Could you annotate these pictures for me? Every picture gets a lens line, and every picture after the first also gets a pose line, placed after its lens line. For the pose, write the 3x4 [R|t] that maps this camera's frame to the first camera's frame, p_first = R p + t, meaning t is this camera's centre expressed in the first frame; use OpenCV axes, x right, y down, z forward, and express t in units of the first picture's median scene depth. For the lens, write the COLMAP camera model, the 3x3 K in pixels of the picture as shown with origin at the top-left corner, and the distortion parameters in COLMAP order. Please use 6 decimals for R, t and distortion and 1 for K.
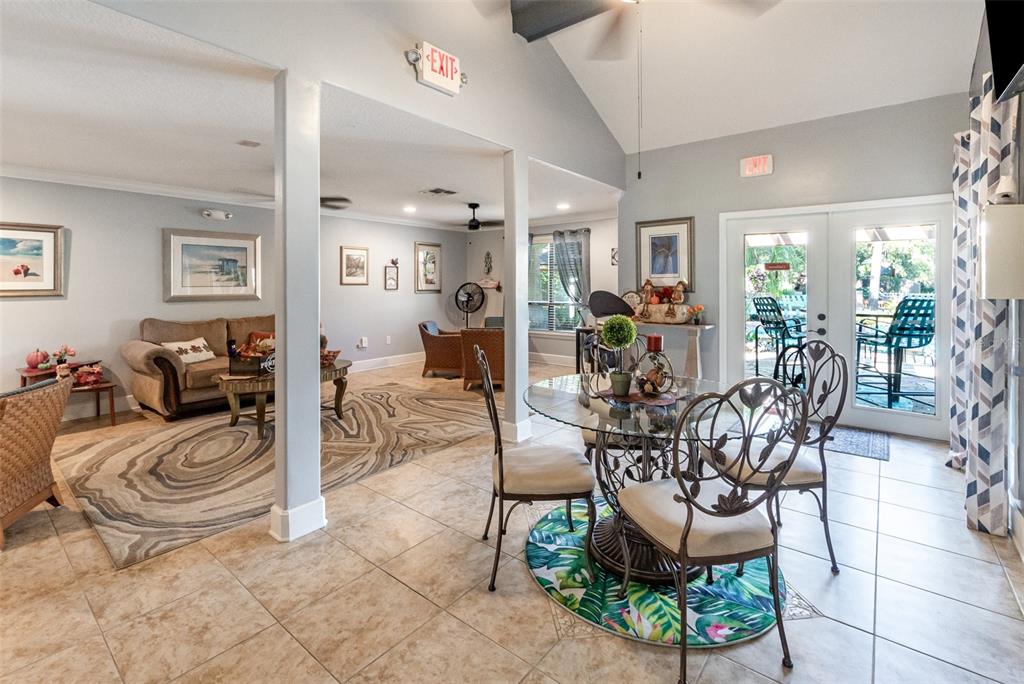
lens RADIAL K [[453.8, 0, 511.4], [0, 453.8, 306.9], [0, 0, 1]] dist [-0.001425, 0.000252]
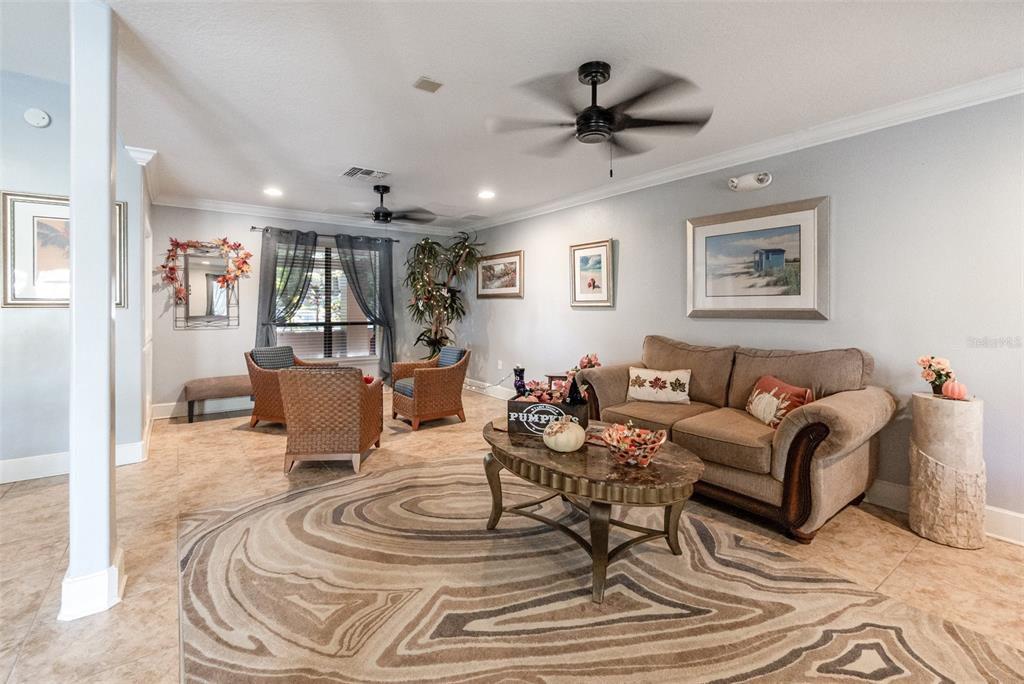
lens RADIAL K [[453.8, 0, 511.4], [0, 453.8, 306.9], [0, 0, 1]] dist [-0.001425, 0.000252]
pose [[-0.249419, 0.001857, -0.968394, 0.055233], [-0.048535, 0.998717, 0.014416, -0.028433], [0.967179, 0.050597, -0.249009, 1.062644]]
